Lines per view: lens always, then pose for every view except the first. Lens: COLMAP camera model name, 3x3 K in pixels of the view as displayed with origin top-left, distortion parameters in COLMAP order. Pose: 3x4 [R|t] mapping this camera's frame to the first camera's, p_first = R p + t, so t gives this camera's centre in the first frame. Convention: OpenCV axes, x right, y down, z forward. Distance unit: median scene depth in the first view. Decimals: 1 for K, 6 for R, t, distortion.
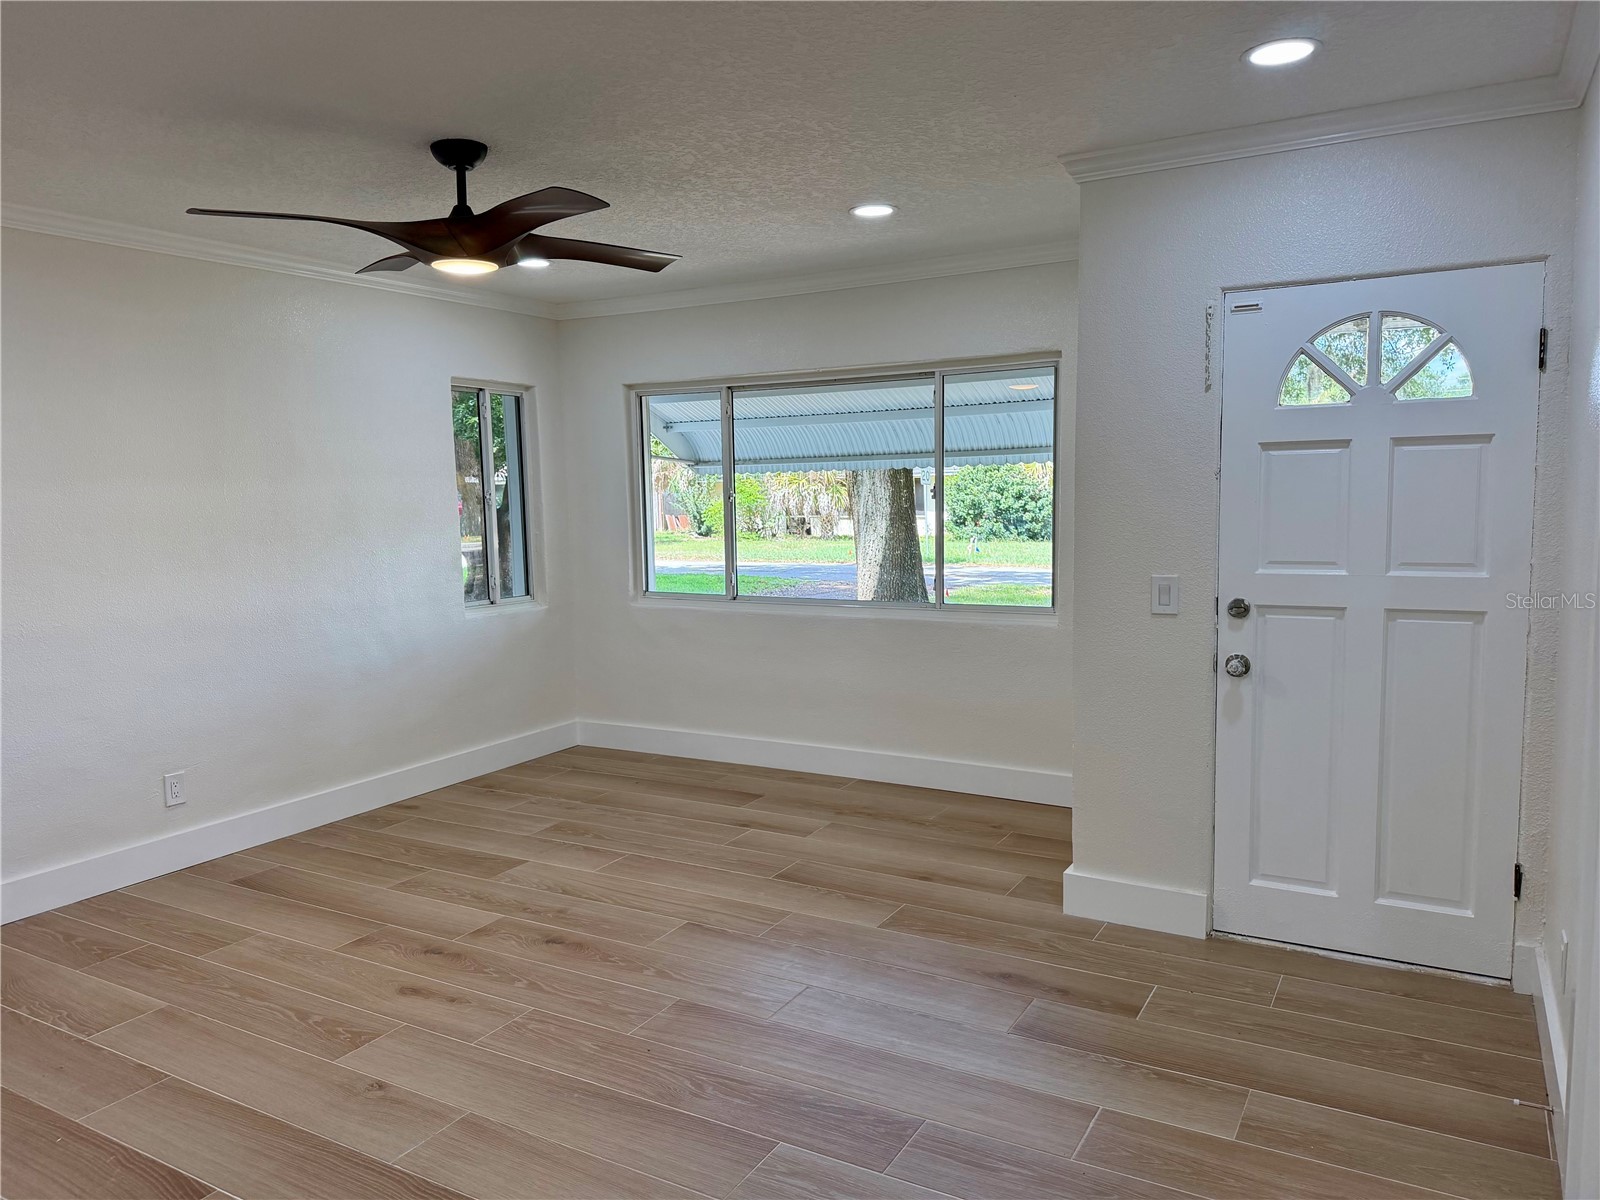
lens RADIAL K [[1119.1, 0, 807.2], [0, 1119.1, 602.0], [0, 0, 1]] dist [0.067881, -0.095535]
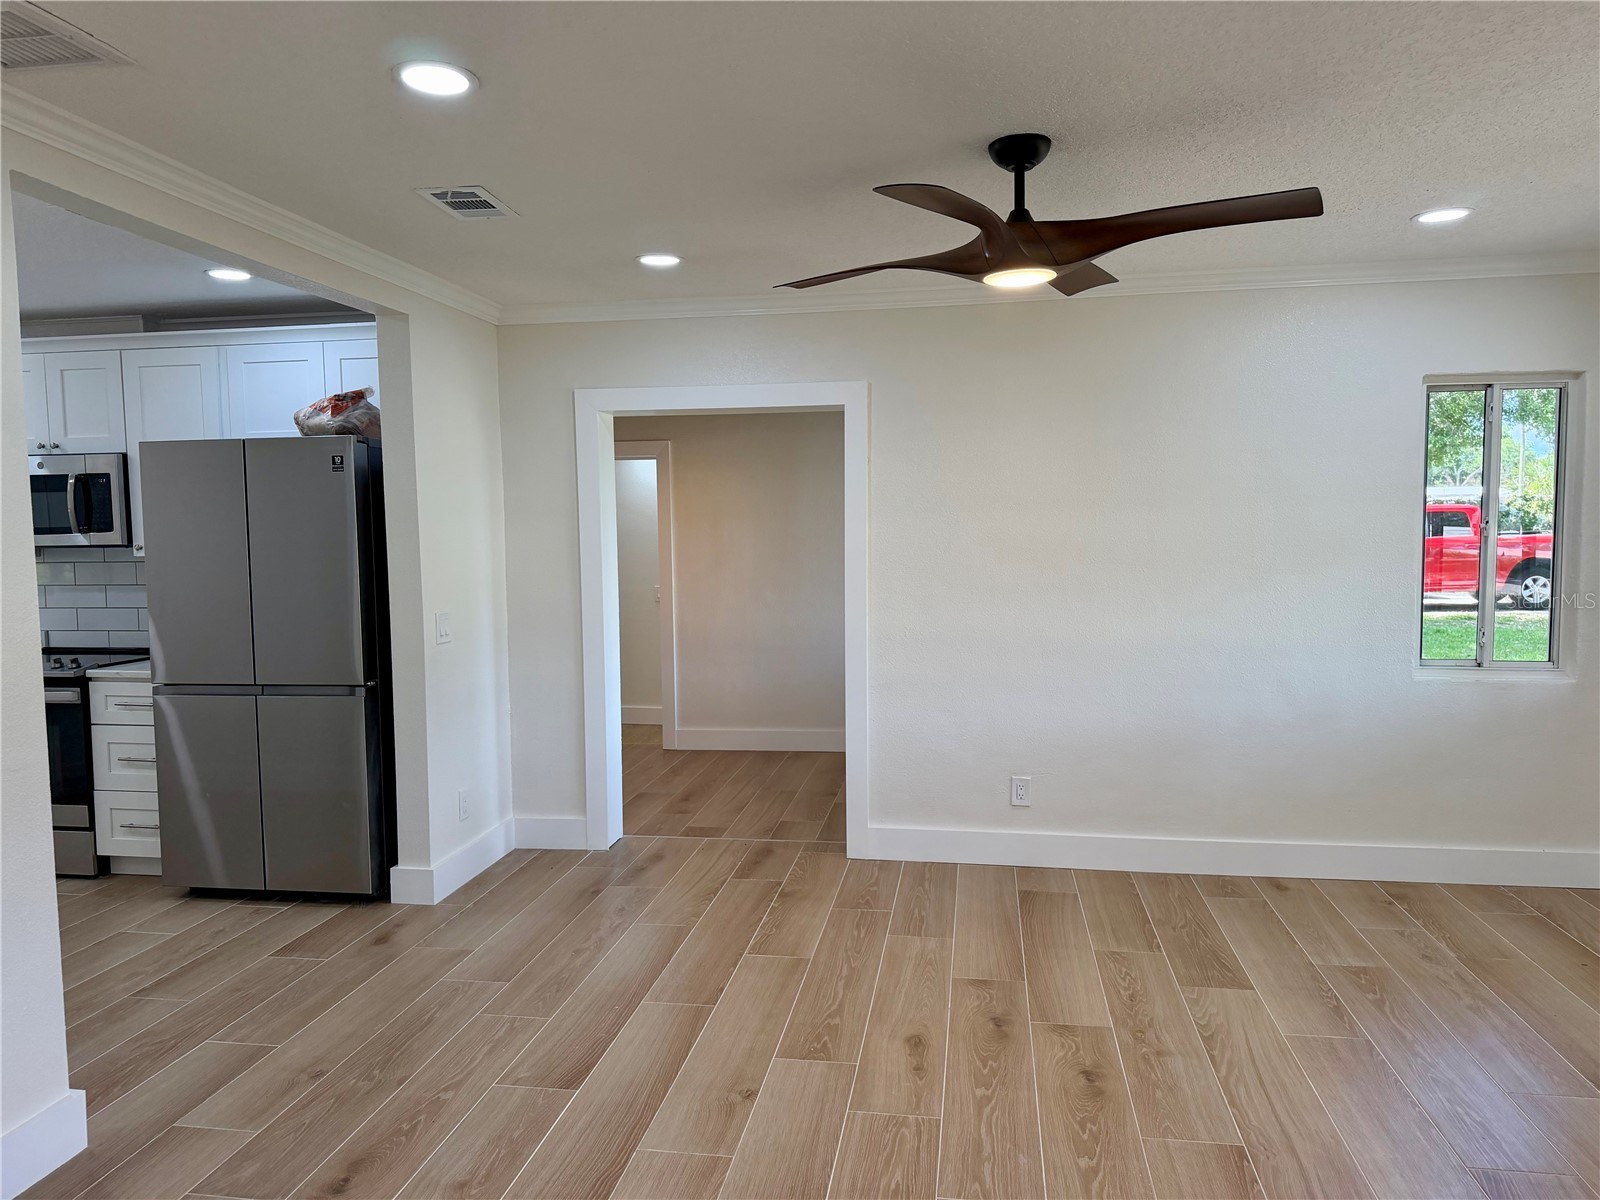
lens RADIAL K [[1119.1, 0, 793.5], [0, 1119.1, 608.1], [0, 0, 1]] dist [0.067881, -0.095535]
pose [[0.346844, 0.087912, -0.933794, 0.389075], [-0.091664, 0.994009, 0.059533, -0.059311], [0.933433, 0.064947, 0.352824, 0.429467]]
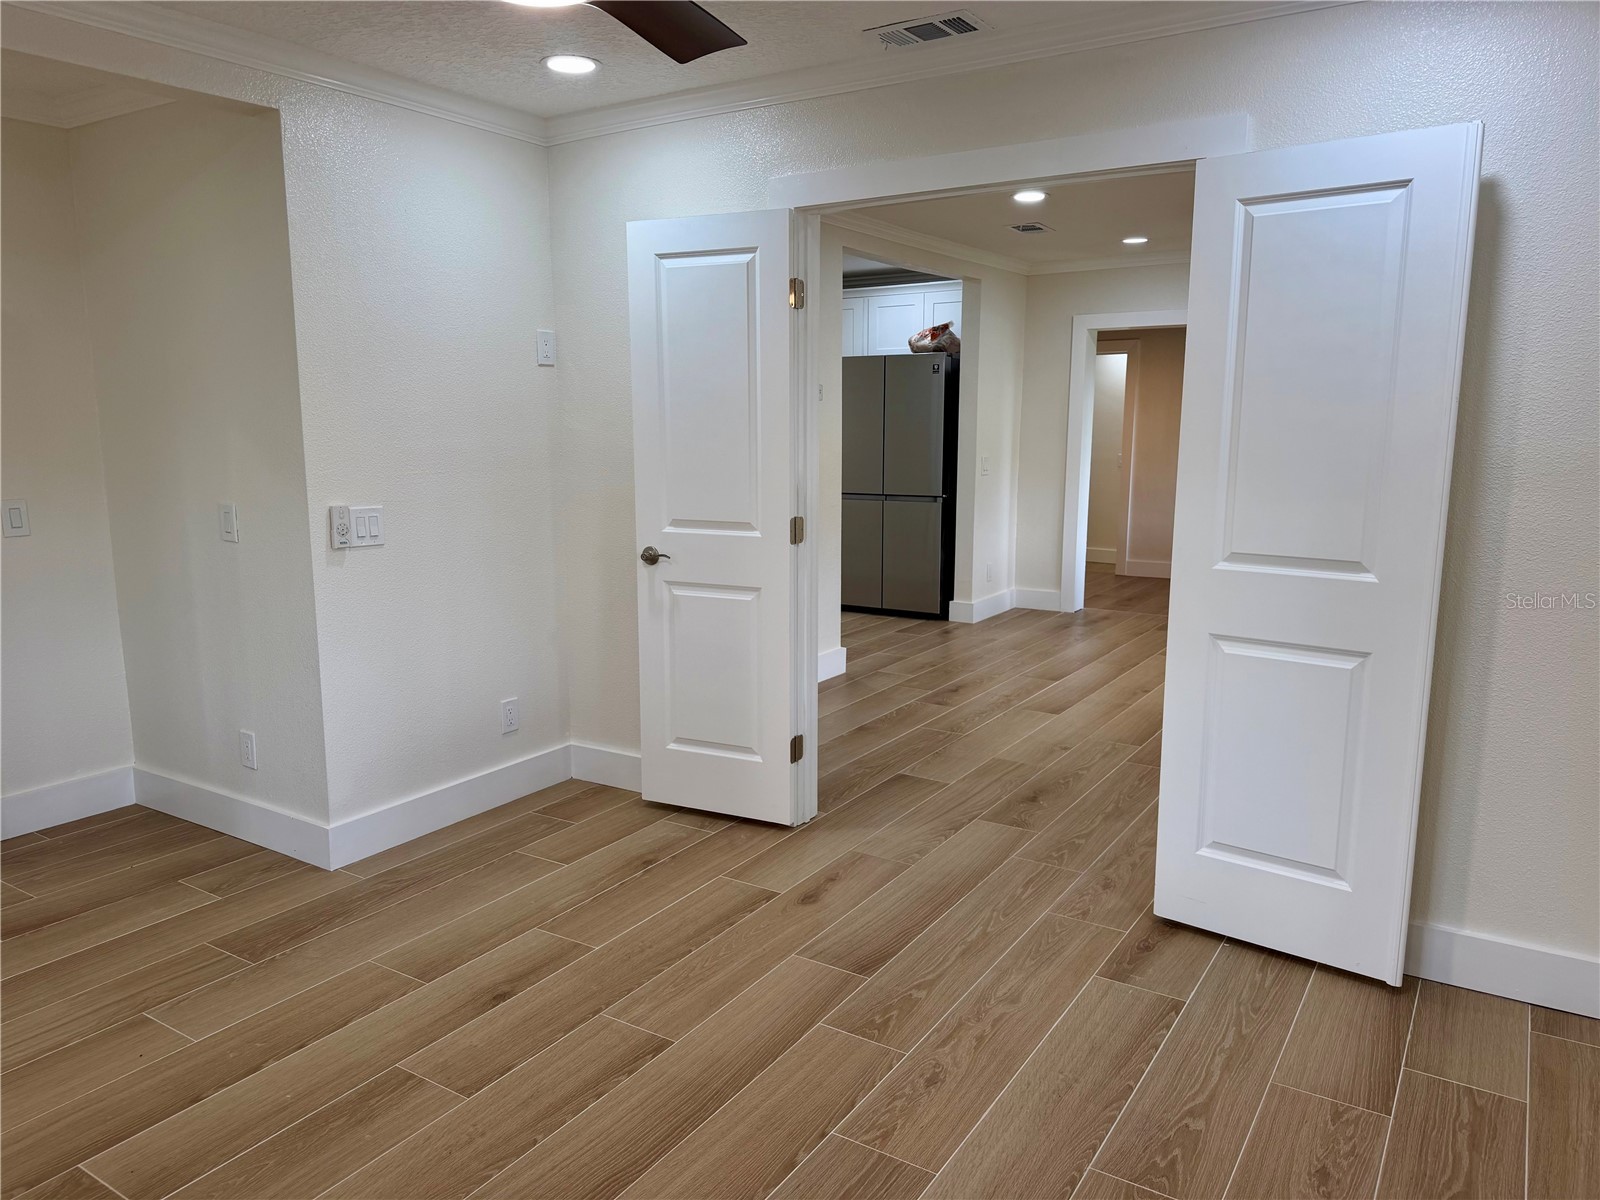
lens RADIAL K [[1119.1, 0, 788.7], [0, 1119.1, 613.1], [0, 0, 1]] dist [0.067881, -0.095535]
pose [[-0.057472, 0.197167, -0.978684, 1.138743], [-0.097146, 0.974548, 0.202039, -0.049795], [0.993609, 0.106687, -0.036856, 0.269711]]
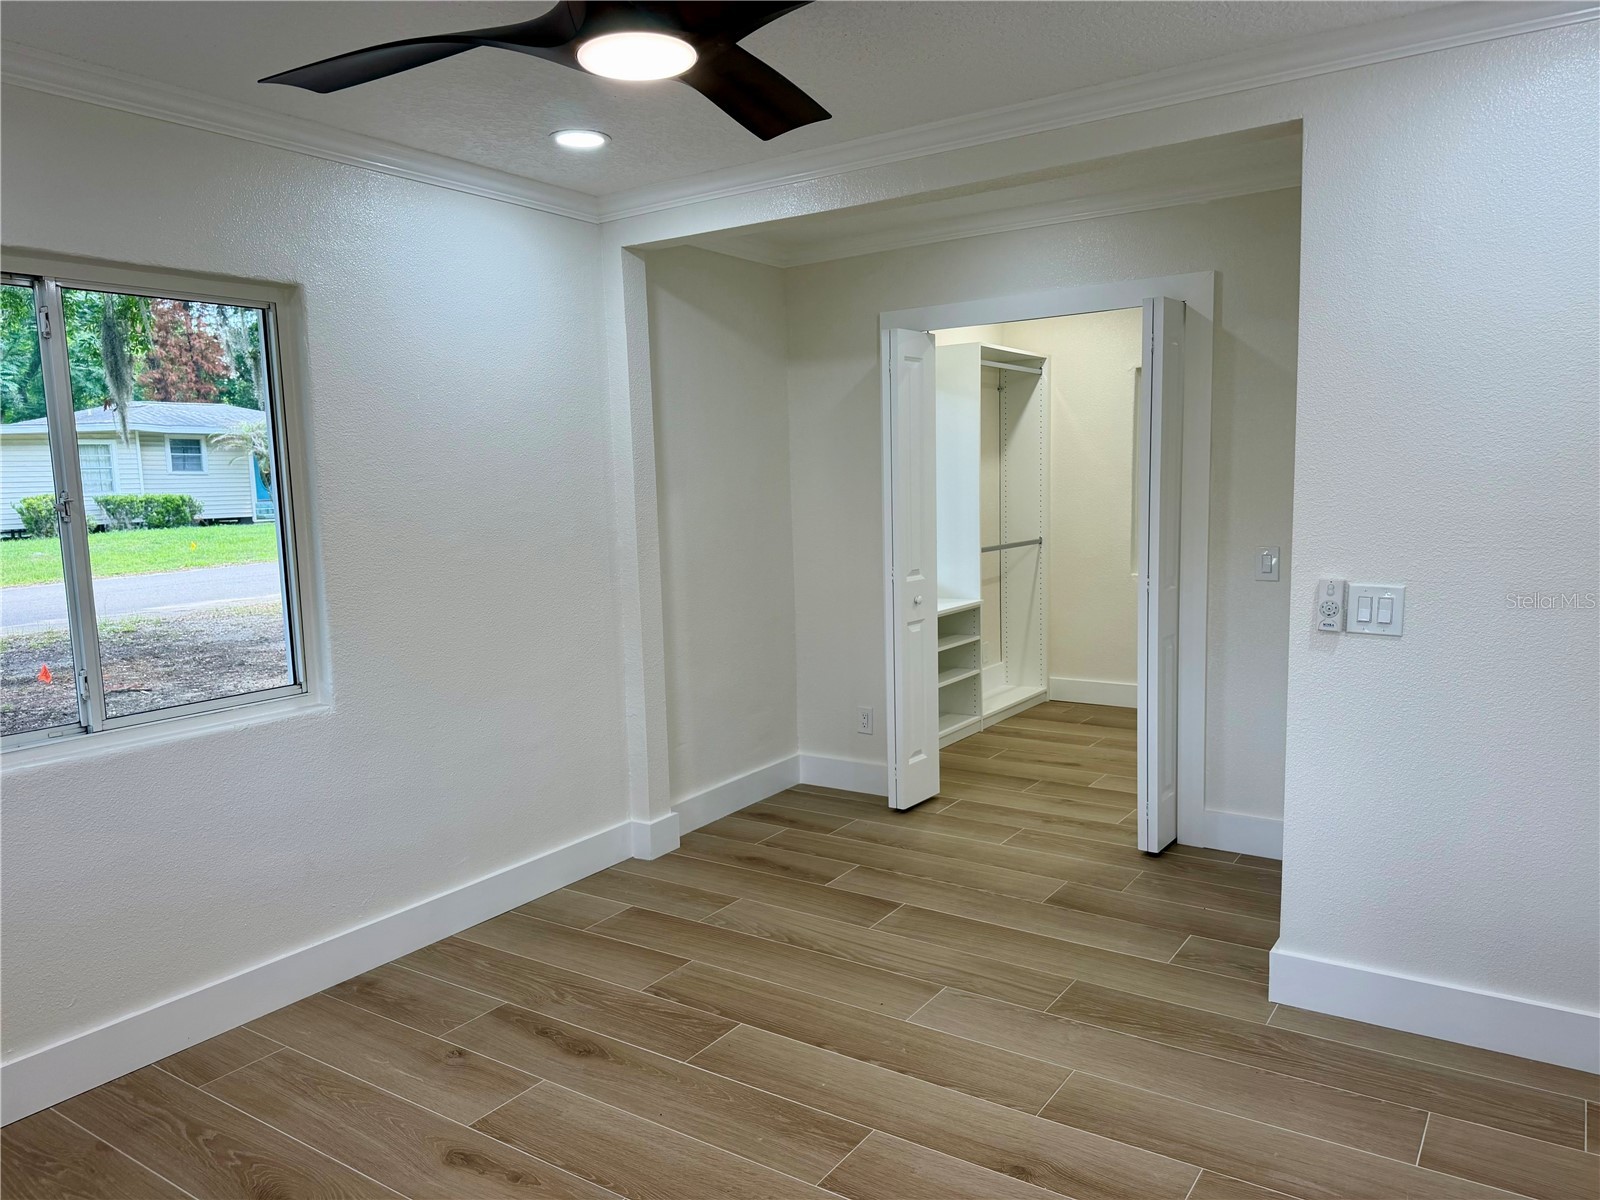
lens RADIAL K [[1119.1, 0, 815.2], [0, 1119.1, 610.1], [0, 0, 1]] dist [0.067881, -0.095535]
pose [[-0.996325, 0.038163, 0.076684, 0.571154], [0.054062, 0.974585, 0.217395, -0.074137], [-0.066439, 0.220741, -0.973067, 0.597169]]
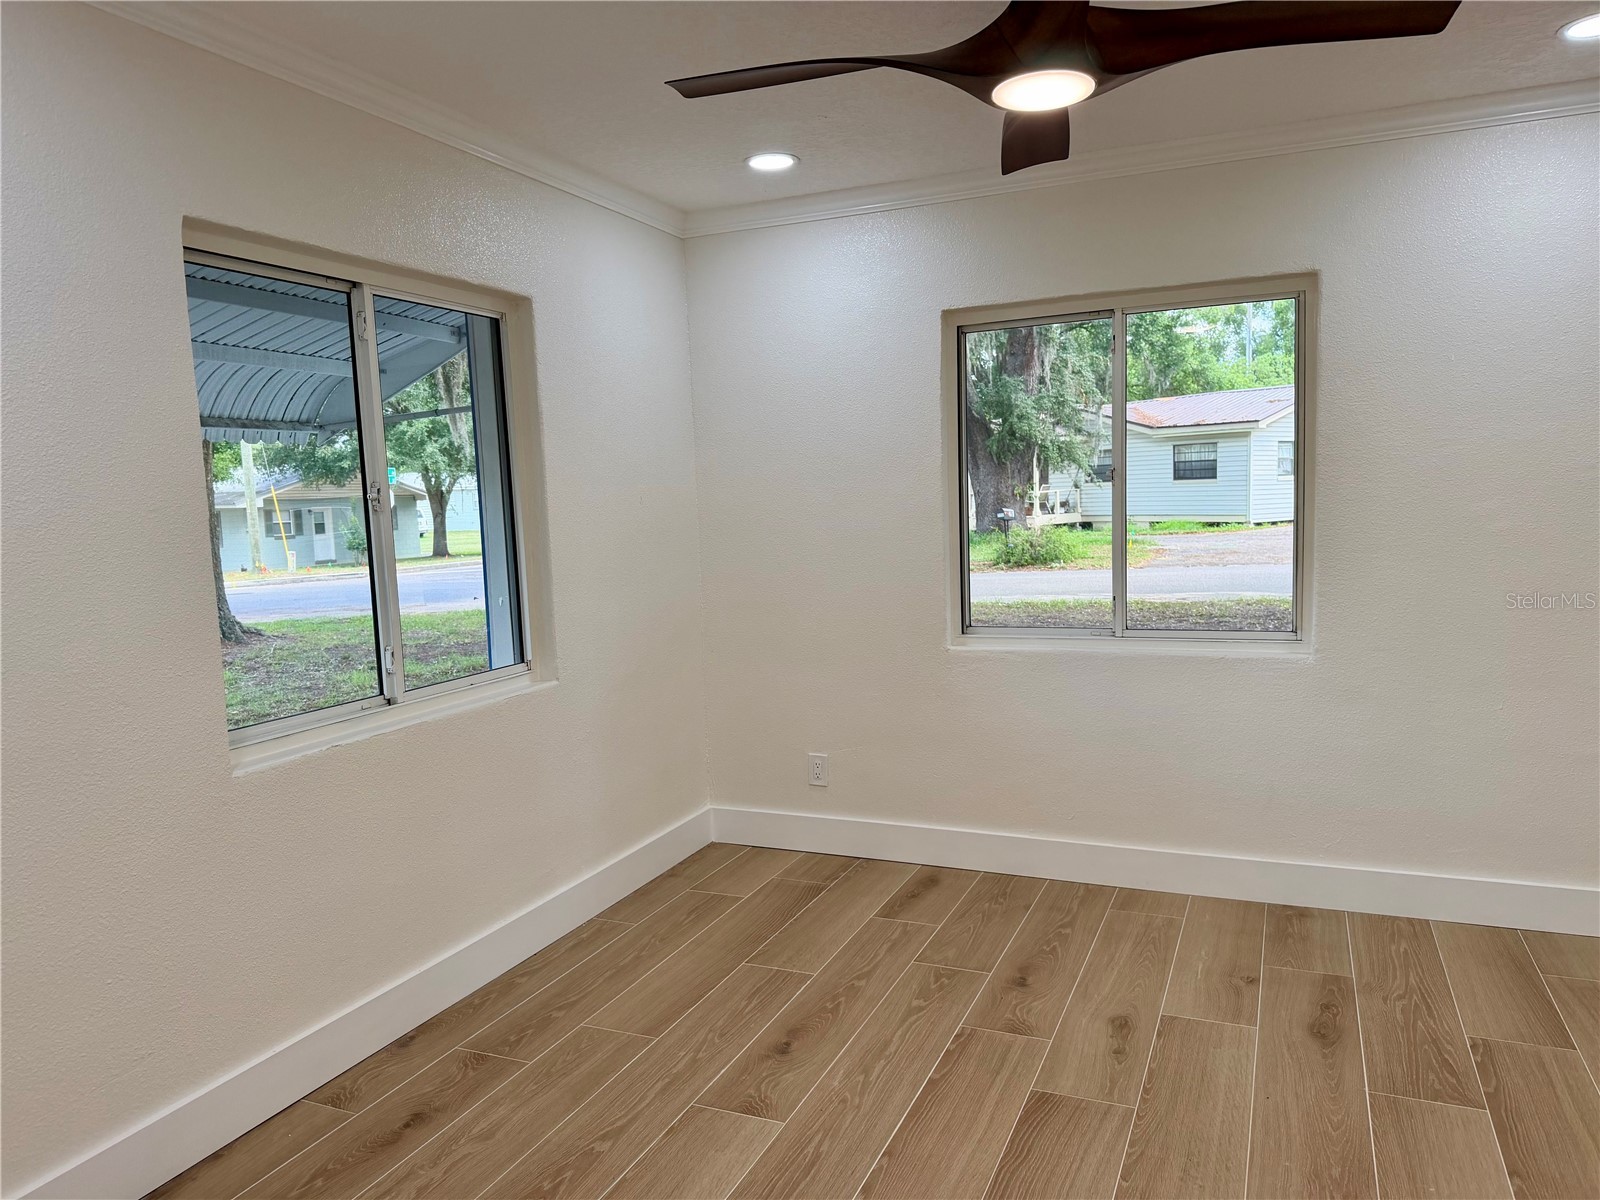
lens RADIAL K [[1119.1, 0, 795.8], [0, 1119.1, 603.9], [0, 0, 1]] dist [0.067881, -0.095535]
pose [[-0.108067, -0.070482, 0.991642, 0.150786], [0.137380, 0.986855, 0.085113, -0.020308], [-0.984606, 0.145430, -0.096964, 0.323660]]
